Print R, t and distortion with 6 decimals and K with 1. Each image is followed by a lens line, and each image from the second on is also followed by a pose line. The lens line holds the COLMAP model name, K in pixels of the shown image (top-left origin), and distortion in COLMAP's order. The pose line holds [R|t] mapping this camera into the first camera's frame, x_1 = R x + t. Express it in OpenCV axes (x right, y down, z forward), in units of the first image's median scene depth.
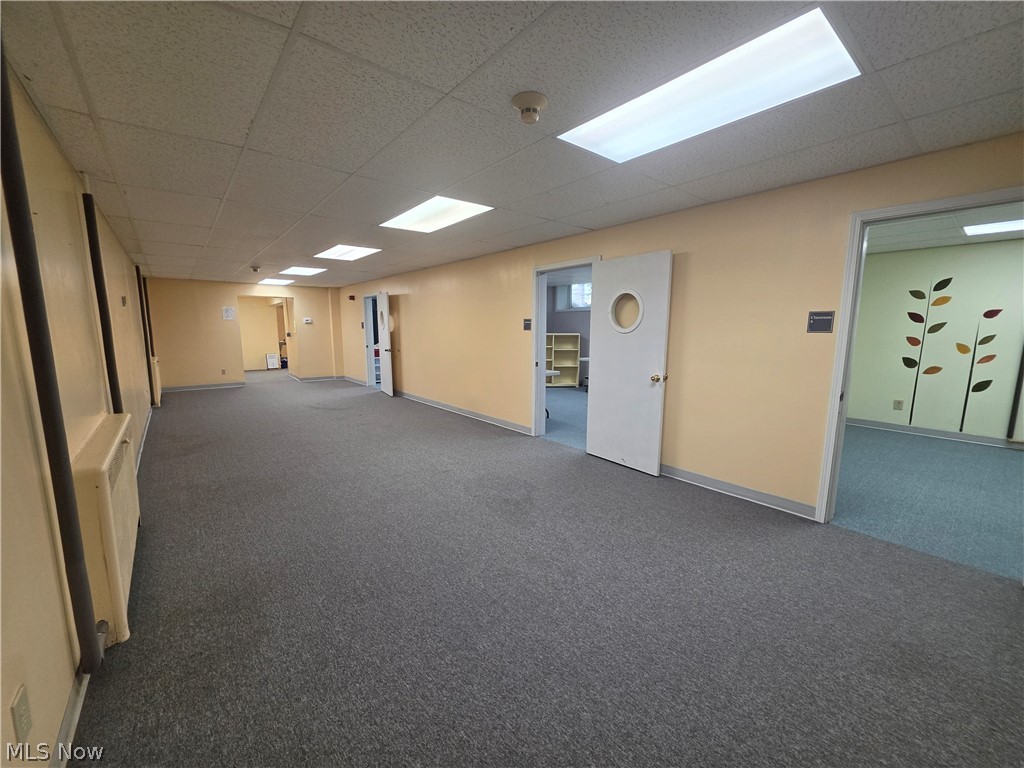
lens RADIAL K [[412.1, 0, 509.7], [0, 412.1, 386.9], [0, 0, 1]] dist [-0.000433, -0.000029]
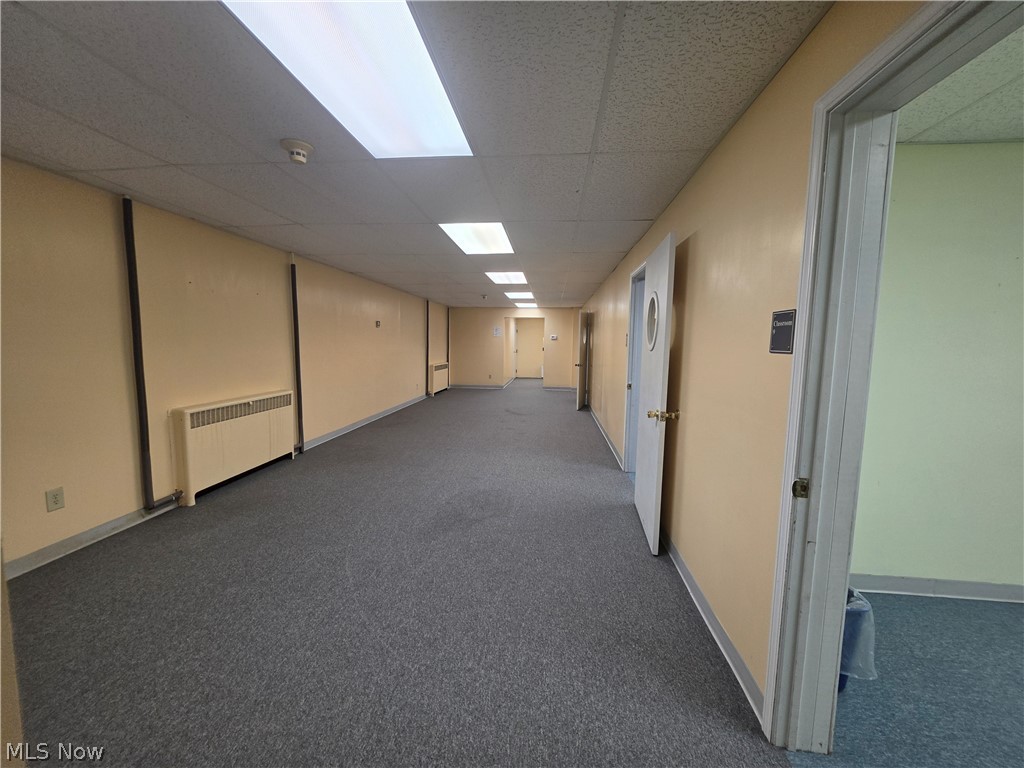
lens RADIAL K [[412.1, 0, 510.8], [0, 412.1, 382.9], [0, 0, 1]] dist [-0.000433, -0.000029]
pose [[0.711178, 0.076950, -0.698788, 0.671261], [-0.113050, 0.993573, -0.005643, -0.042504], [0.693863, 0.083011, 0.715306, 0.317310]]
